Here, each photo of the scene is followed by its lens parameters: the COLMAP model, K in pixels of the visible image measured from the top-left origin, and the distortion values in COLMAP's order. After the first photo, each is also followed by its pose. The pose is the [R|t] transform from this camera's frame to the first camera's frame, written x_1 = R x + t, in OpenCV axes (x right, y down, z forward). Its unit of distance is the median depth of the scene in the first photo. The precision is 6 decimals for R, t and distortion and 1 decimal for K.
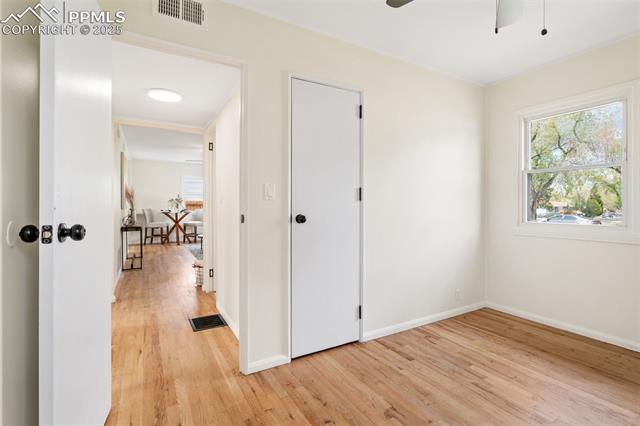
lens RADIAL K [[302.5, 0, 321.6], [0, 302.5, 206.7], [0, 0, 1]] dist [0.000118, 0.001895]
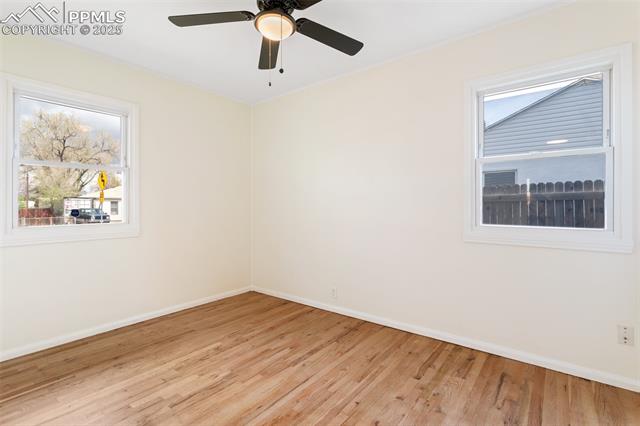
lens RADIAL K [[302.5, 0, 320.3], [0, 302.5, 210.4], [0, 0, 1]] dist [0.000118, 0.001895]
pose [[-0.380274, -0.006091, 0.924854, -0.388594], [0.004819, 0.999952, 0.008567, 0.008969], [-0.924861, 0.007714, -0.380226, 0.771533]]
